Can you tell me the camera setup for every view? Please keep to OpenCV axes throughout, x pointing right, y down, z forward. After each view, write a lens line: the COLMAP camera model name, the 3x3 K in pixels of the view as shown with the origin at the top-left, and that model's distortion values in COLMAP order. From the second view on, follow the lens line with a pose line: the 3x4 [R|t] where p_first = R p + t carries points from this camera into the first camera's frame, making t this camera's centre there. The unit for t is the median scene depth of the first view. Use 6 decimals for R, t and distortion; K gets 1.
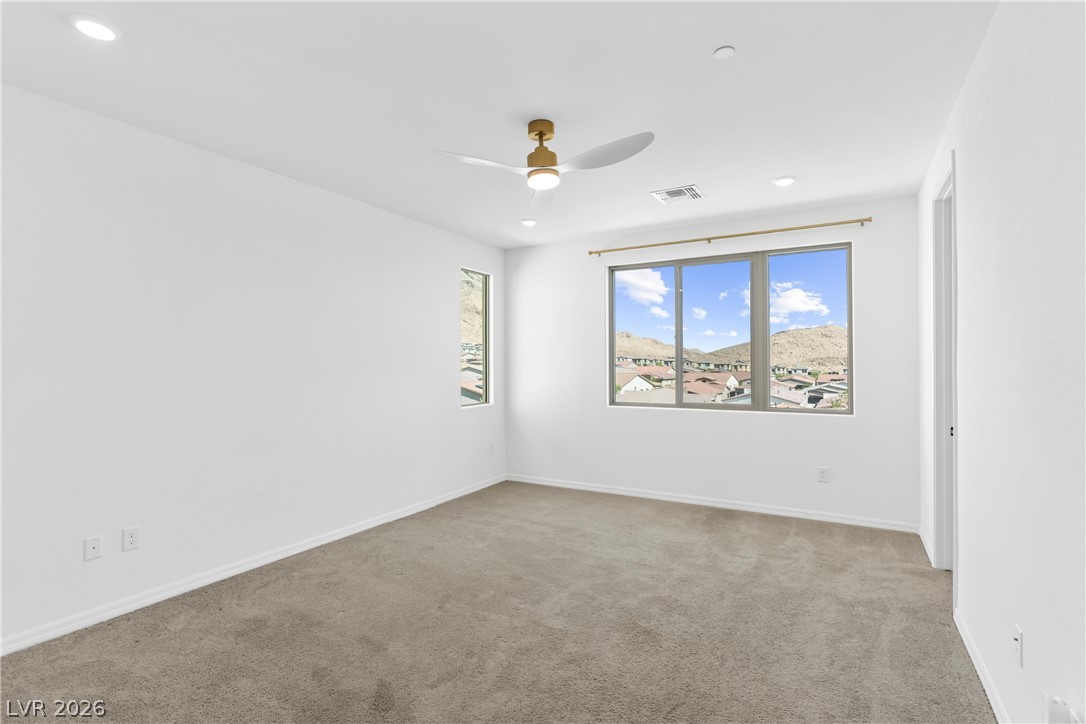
lens RADIAL K [[528.0, 0, 555.3], [0, 528.0, 362.8], [0, 0, 1]] dist [0.000126, -0.000627]
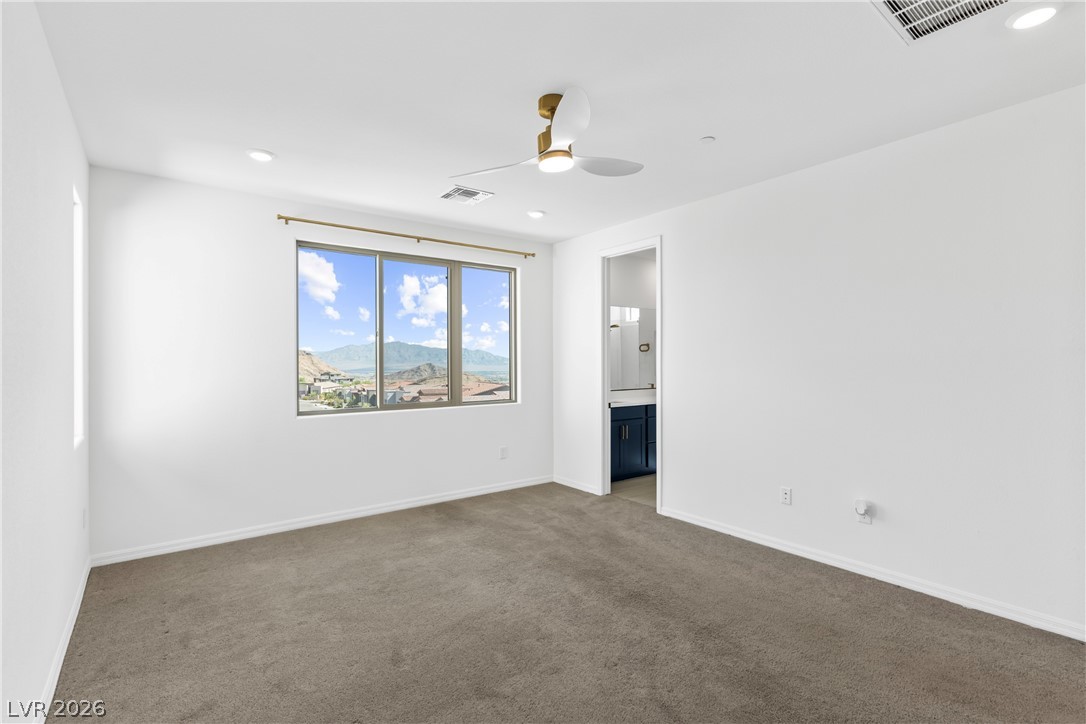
lens RADIAL K [[518.8, 0, 544.2], [0, 518.8, 359.5], [0, 0, 1]] dist [0.000433, 0.001662]
pose [[0.385078, 0.002050, 0.922882, -0.667486], [0.000164, 0.999997, -0.002289, -0.003331], [-0.922884, 0.001033, 0.385076, 0.515586]]
